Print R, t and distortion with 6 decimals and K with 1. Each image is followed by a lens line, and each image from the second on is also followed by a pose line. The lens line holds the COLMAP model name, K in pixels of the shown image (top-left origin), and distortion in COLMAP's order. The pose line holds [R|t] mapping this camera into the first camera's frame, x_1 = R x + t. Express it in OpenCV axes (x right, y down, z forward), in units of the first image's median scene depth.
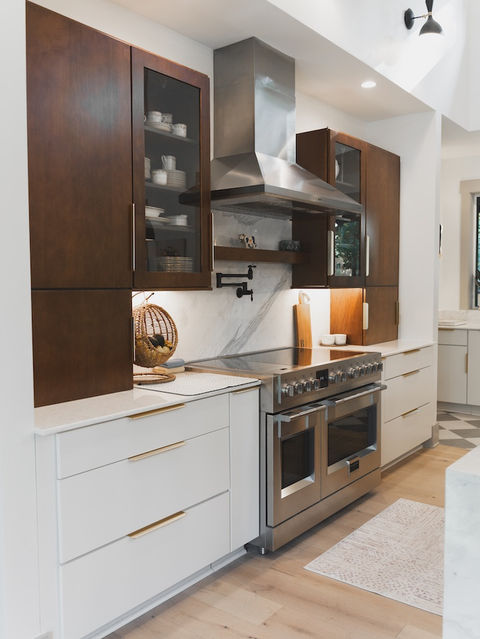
lens RADIAL K [[567.2, 0, 240.0], [0, 567.2, 319.5], [0, 0, 1]] dist [0.007475, 0.006720]
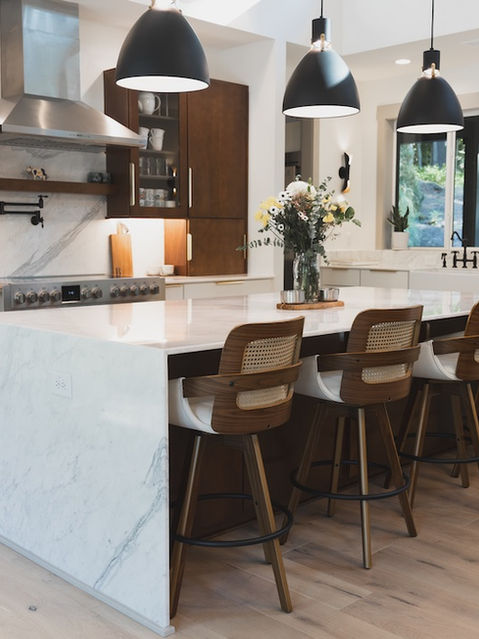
lens RADIAL K [[757.2, 0, 239.5], [0, 757.2, 319.5], [0, 0, 1]] dist [-0.008873, 0.026153]
pose [[0.991806, 0.021175, -0.125988, 0.551631], [-0.014843, 0.998589, 0.050986, 0.060407], [0.126890, -0.048698, 0.990721, -0.390731]]
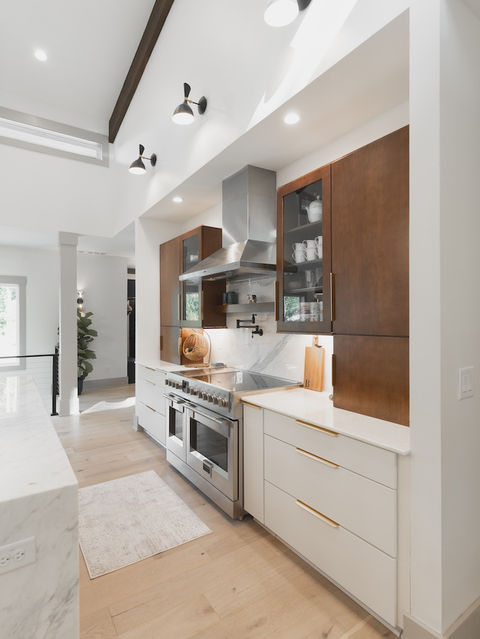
lens RADIAL K [[357.5, 0, 240.0], [0, 357.5, 319.5], [0, 0, 1]] dist [0.000189, 0.000091]
pose [[-0.304939, 0.005074, -0.952358, 0.859014], [-0.059841, 0.997908, 0.024477, -0.095196], [0.950490, 0.064454, -0.303997, 1.167278]]
